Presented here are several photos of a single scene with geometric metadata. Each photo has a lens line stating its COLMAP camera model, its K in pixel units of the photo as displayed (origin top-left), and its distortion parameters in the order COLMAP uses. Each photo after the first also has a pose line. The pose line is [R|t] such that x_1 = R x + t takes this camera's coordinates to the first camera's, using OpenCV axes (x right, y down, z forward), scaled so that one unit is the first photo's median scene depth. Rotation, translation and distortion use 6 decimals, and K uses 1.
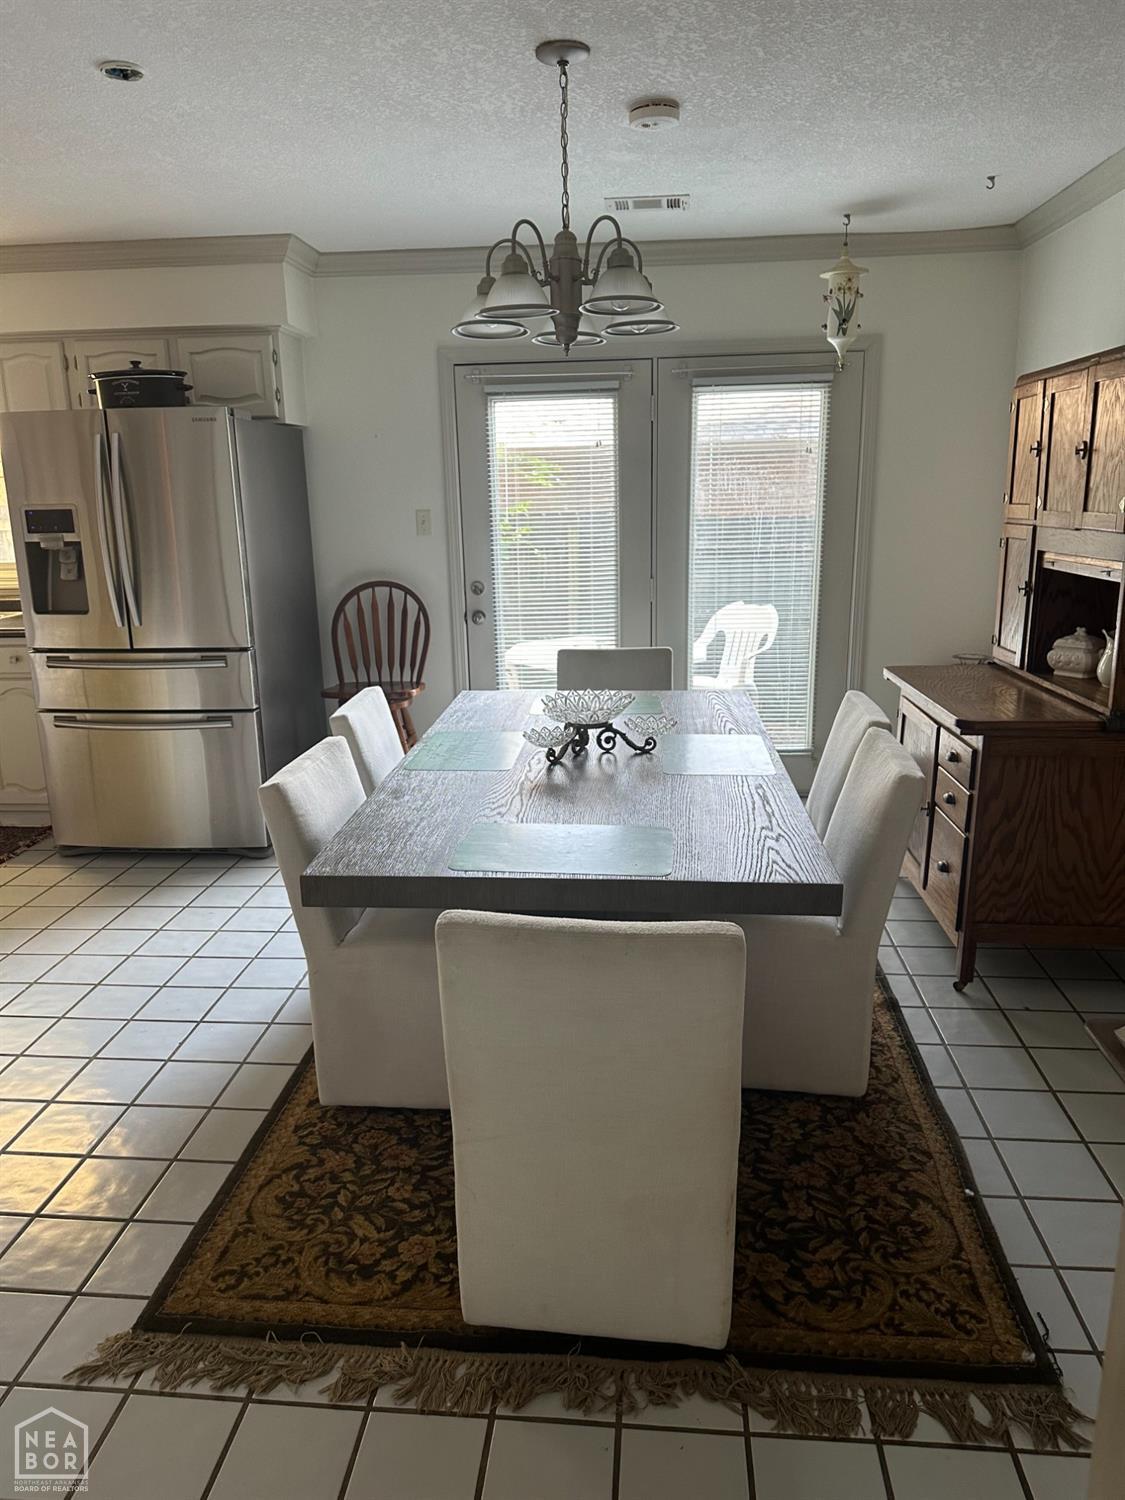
lens RADIAL K [[1042.1, 0, 562.5], [0, 1042.1, 750.0], [0, 0, 1]] dist [0.127277, -0.066450]
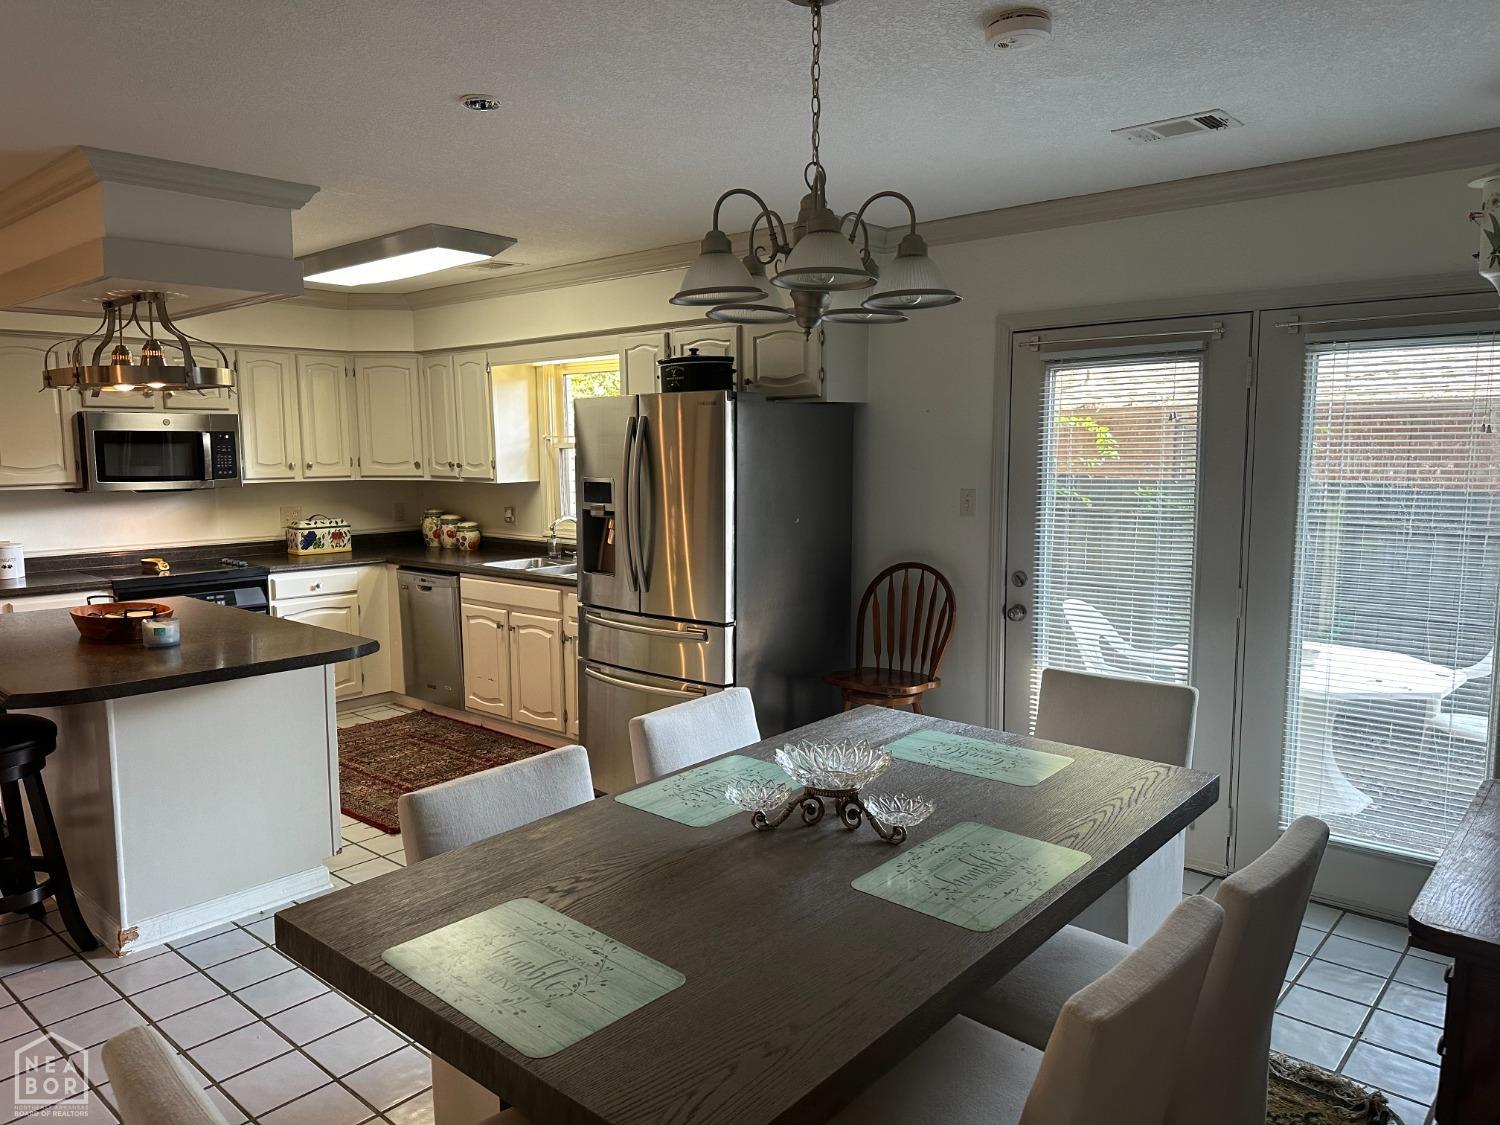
lens RADIAL K [[1042.1, 0, 753.8], [0, 1042.1, 593.1], [0, 0, 1]] dist [0.127277, -0.066450]
pose [[0.818986, 0.102027, -0.564670, 0.251535], [-0.155285, 0.986754, -0.046930, -0.076573], [0.552402, 0.126120, 0.823981, 0.189569]]
